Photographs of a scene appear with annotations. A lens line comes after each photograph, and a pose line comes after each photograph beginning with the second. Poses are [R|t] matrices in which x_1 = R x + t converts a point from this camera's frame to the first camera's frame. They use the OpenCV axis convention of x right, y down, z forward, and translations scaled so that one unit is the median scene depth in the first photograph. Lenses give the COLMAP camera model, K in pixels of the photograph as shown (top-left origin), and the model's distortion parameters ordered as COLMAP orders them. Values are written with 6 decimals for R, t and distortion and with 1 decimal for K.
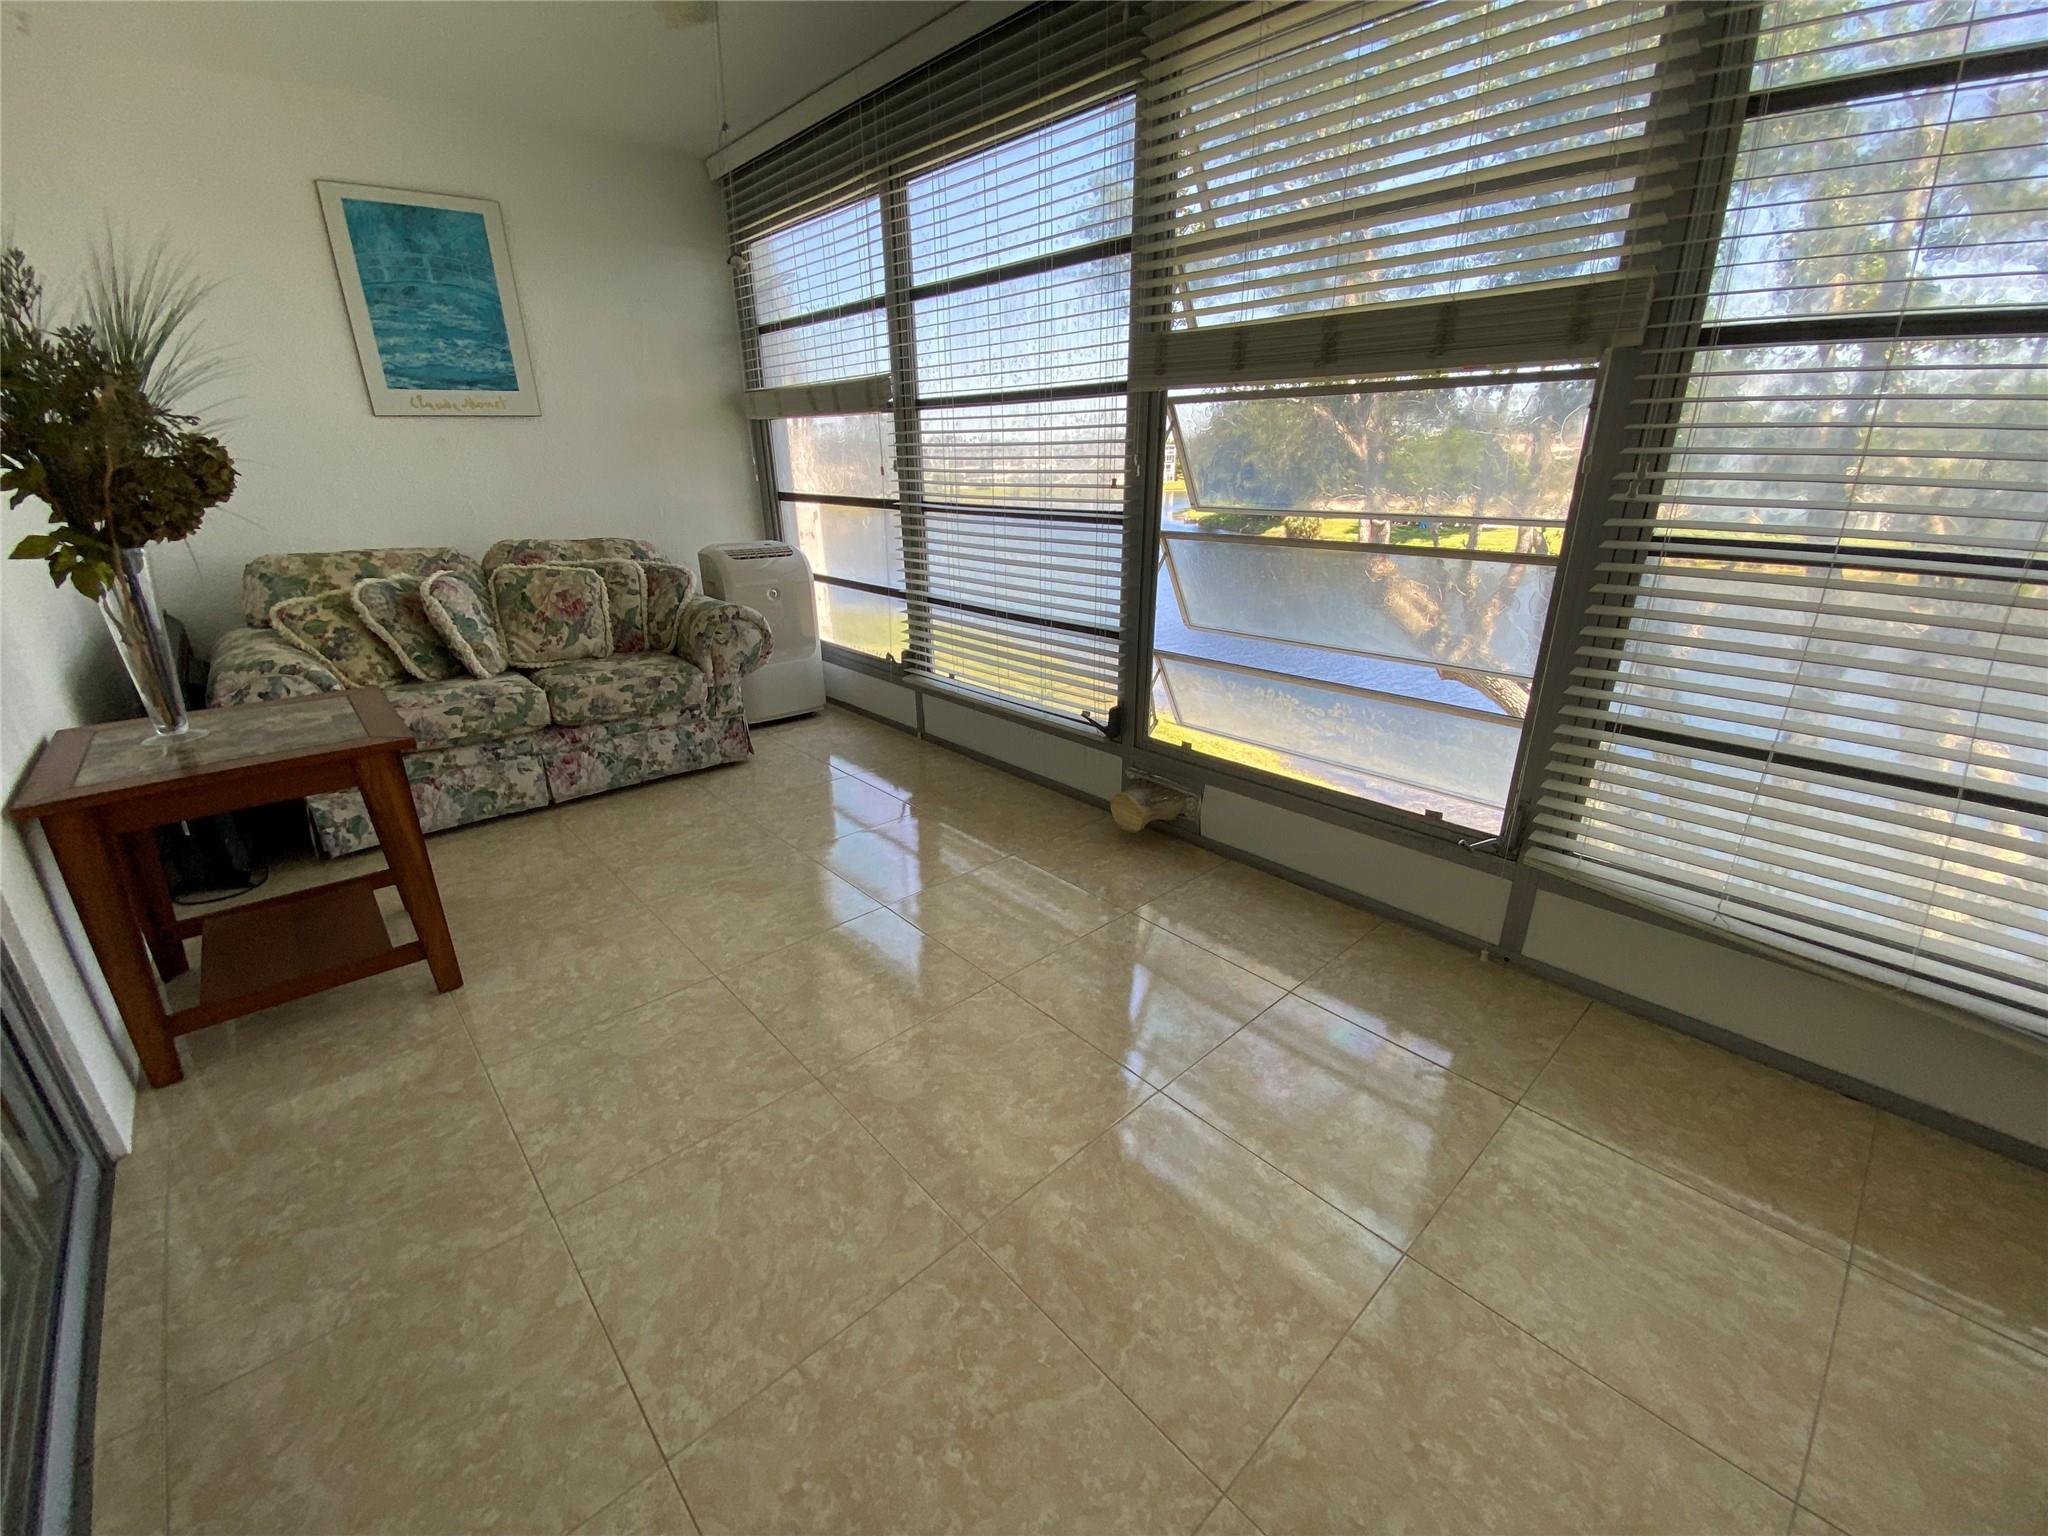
lens RADIAL K [[819.1, 0, 1009.1], [0, 819.1, 766.6], [0, 0, 1]] dist [0.001684, -0.013883]
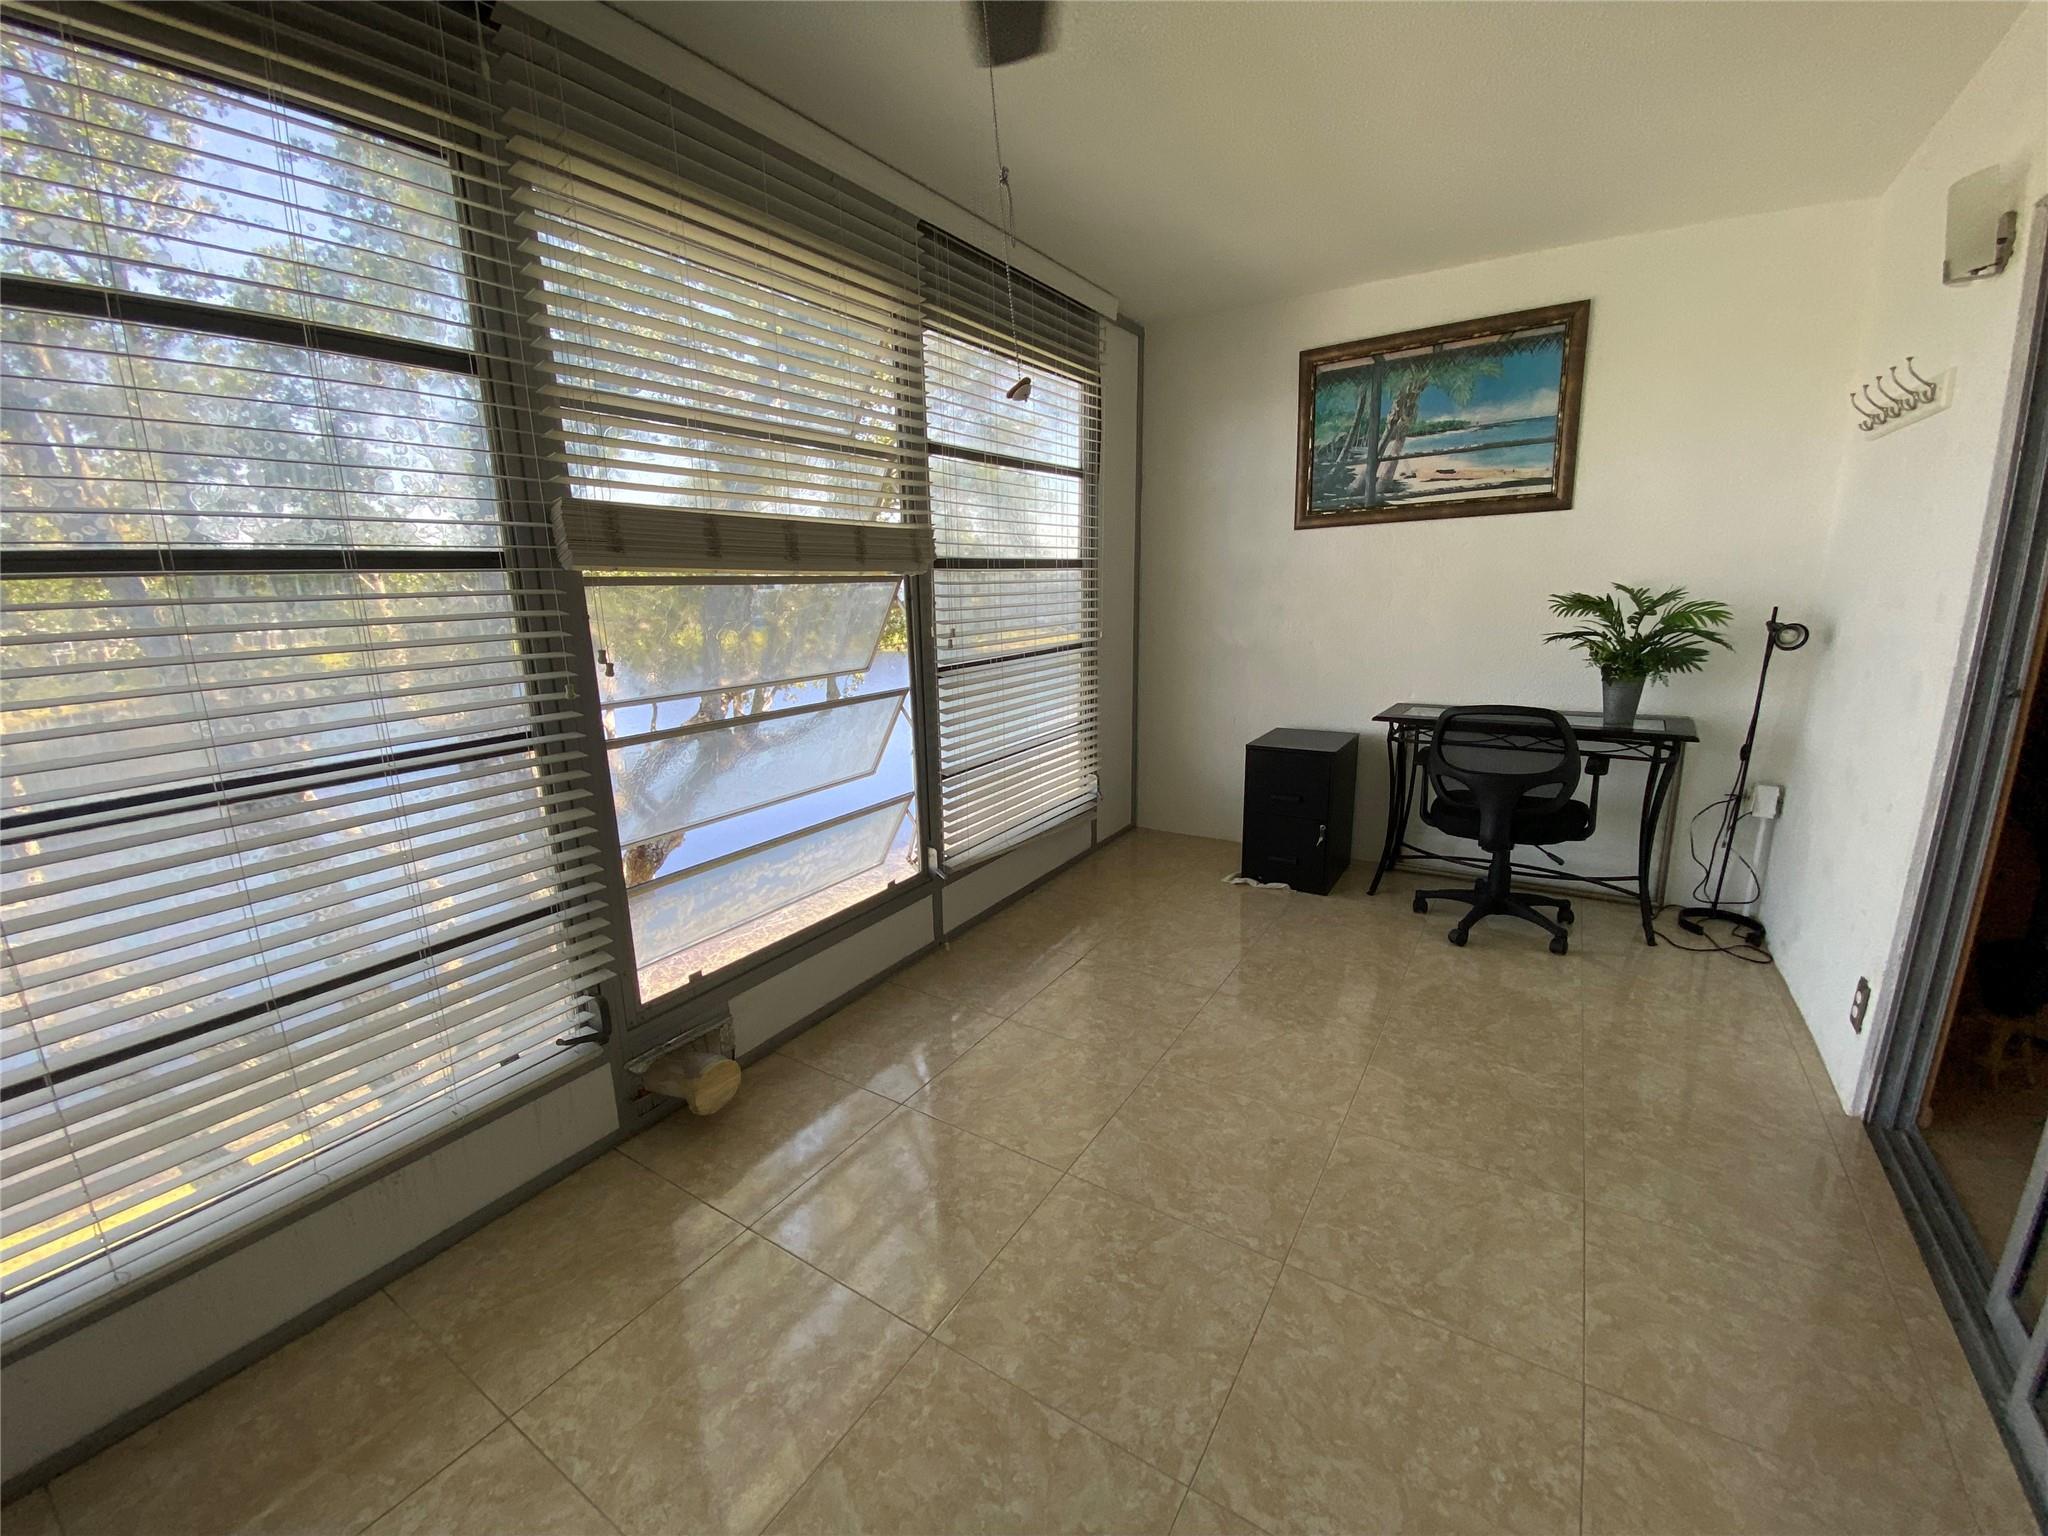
lens RADIAL K [[819.1, 0, 1009.1], [0, 819.1, 766.6], [0, 0, 1]] dist [0.001684, -0.013883]
pose [[-0.252160, -0.188924, 0.949064, -0.506537], [0.371861, 0.886534, 0.275277, -0.270308], [-0.893384, 0.422334, -0.153295, 0.634432]]
